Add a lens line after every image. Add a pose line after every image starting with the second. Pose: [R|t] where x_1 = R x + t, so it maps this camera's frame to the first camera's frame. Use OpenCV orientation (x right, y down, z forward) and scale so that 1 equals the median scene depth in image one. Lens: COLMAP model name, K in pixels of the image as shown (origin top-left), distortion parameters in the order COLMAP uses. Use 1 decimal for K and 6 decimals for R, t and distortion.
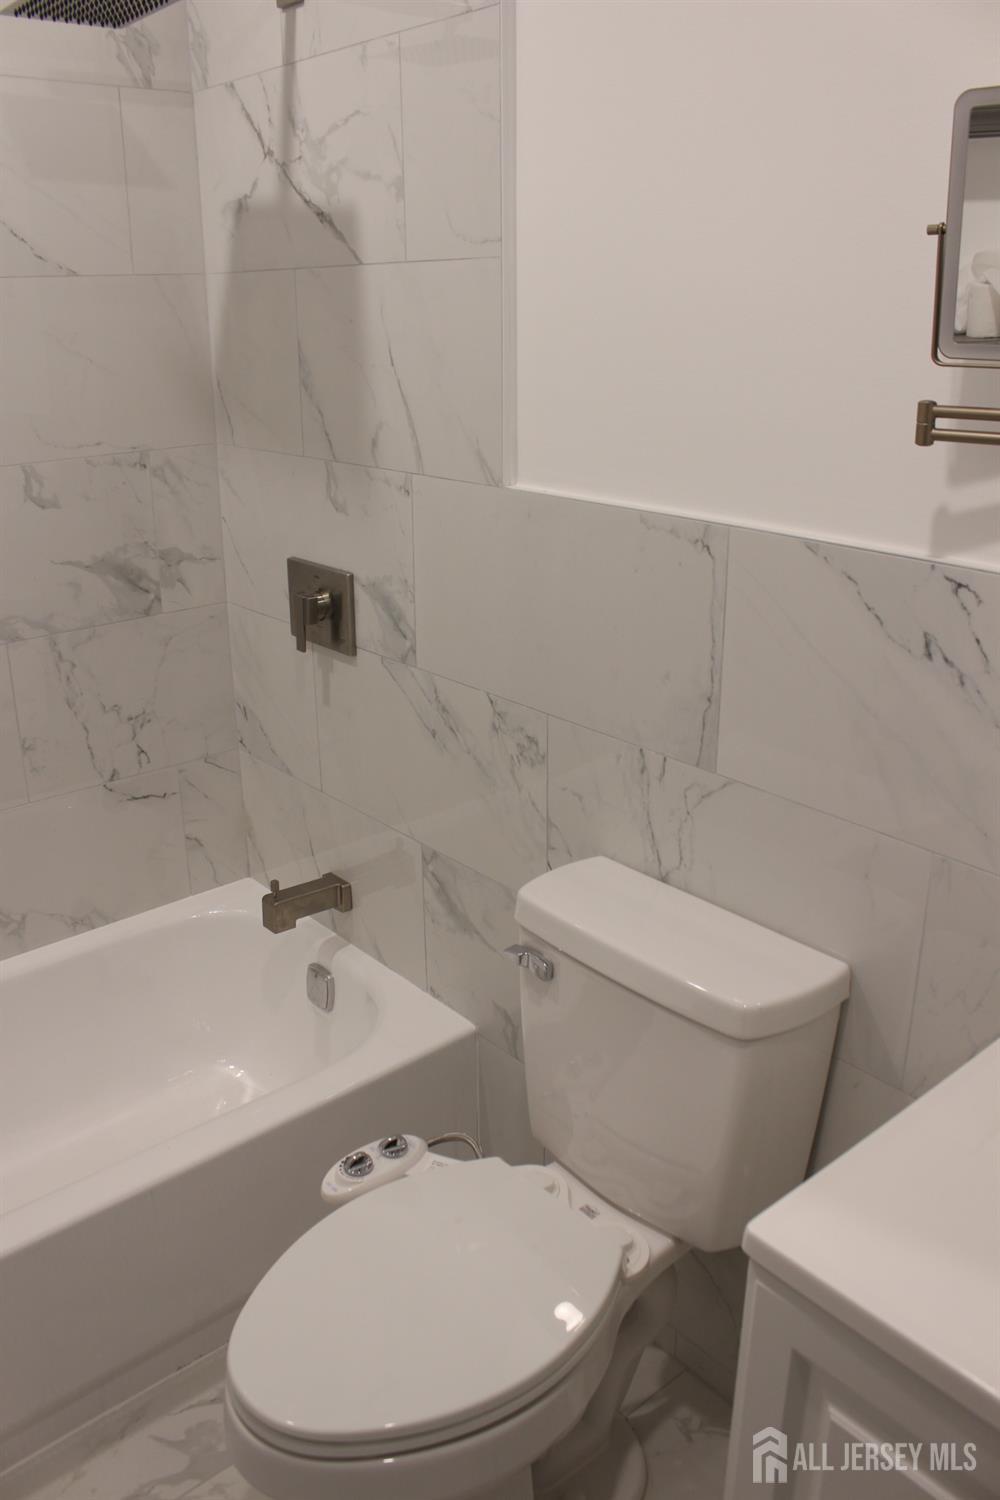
lens RADIAL K [[1222.3, 0, 500.0], [0, 1222.3, 750.0], [0, 0, 1]] dist [-0.151201, 0.112133]
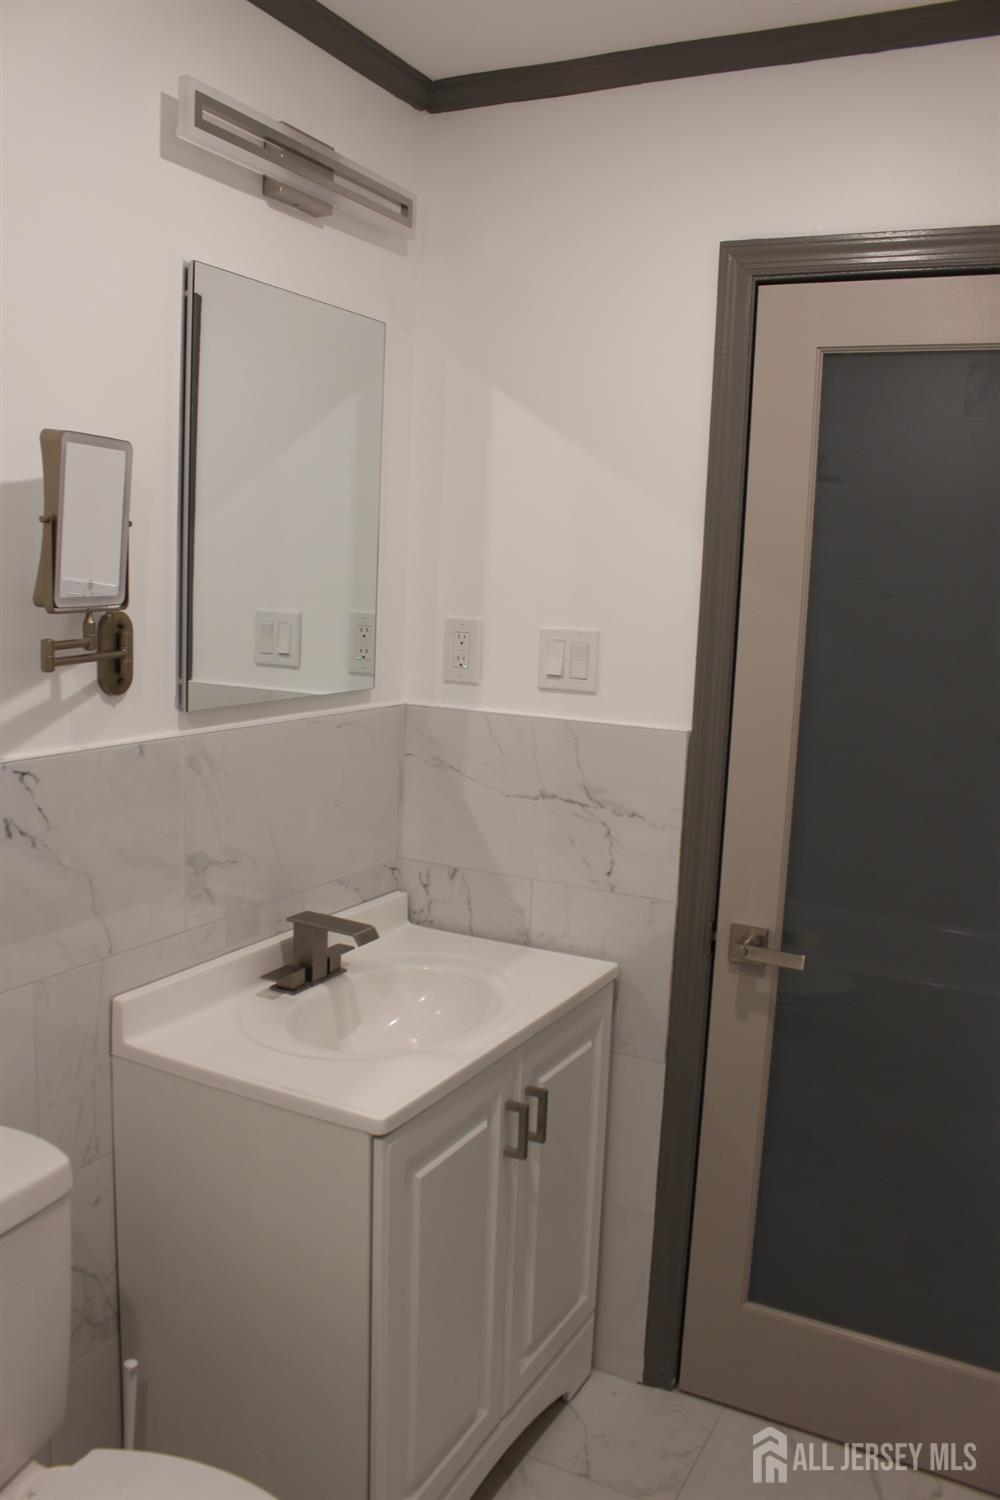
lens RADIAL K [[1222.3, 0, 500.0], [0, 1222.3, 750.0], [0, 0, 1]] dist [-0.151201, 0.112133]
pose [[-0.363146, -0.144776, 0.920415, -1.014920], [0.290239, 0.921126, 0.259401, -0.350060], [-0.885373, 0.361341, -0.292483, 0.904322]]
